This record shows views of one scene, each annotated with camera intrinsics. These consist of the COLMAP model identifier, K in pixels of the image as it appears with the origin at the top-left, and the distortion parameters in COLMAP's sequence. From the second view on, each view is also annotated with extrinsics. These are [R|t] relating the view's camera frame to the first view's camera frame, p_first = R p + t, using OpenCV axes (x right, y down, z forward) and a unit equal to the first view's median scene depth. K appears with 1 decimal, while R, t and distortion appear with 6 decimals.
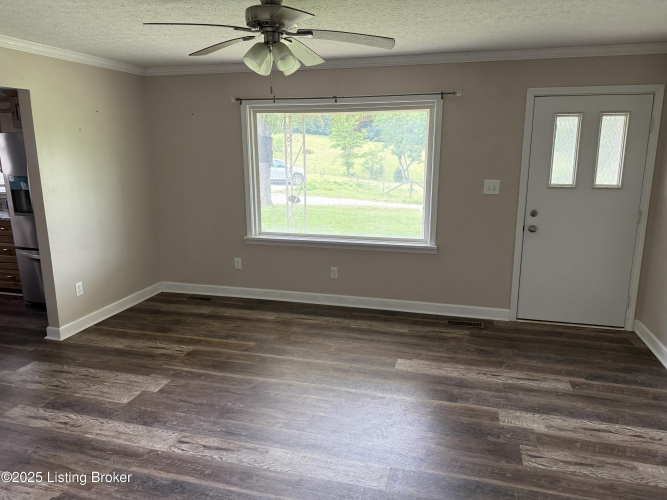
lens RADIAL K [[471.9, 0, 333.5], [0, 471.9, 250.0], [0, 0, 1]] dist [0.082265, -0.113410]
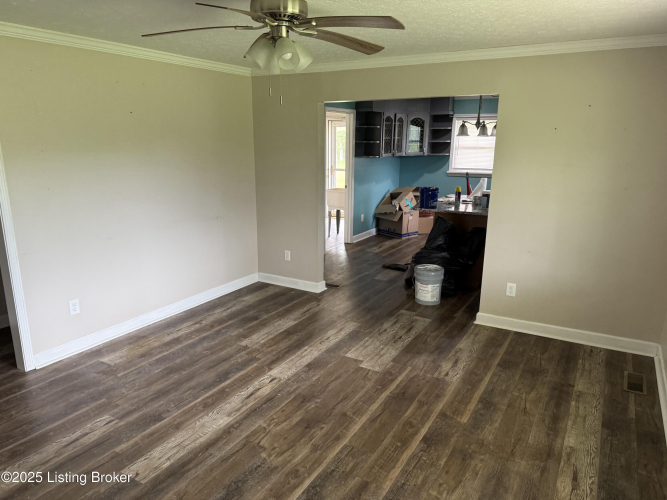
lens RADIAL K [[471.9, 0, 333.5], [0, 471.9, 250.0], [0, 0, 1]] dist [0.082265, -0.113410]
pose [[-0.256269, 0.227567, -0.939436, 0.512196], [-0.213478, 0.934568, 0.284622, -0.214069], [0.942737, 0.273488, -0.190920, 0.883889]]
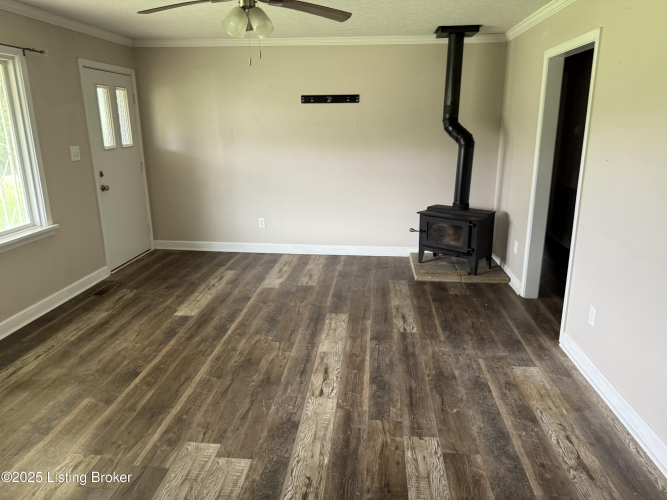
lens RADIAL K [[471.9, 0, 333.5], [0, 471.9, 250.0], [0, 0, 1]] dist [0.082265, -0.113410]
pose [[-0.177107, -0.252495, 0.951251, -0.831130], [0.218589, 0.932299, 0.288162, -0.121822], [-0.959610, 0.258969, -0.109924, 0.685821]]
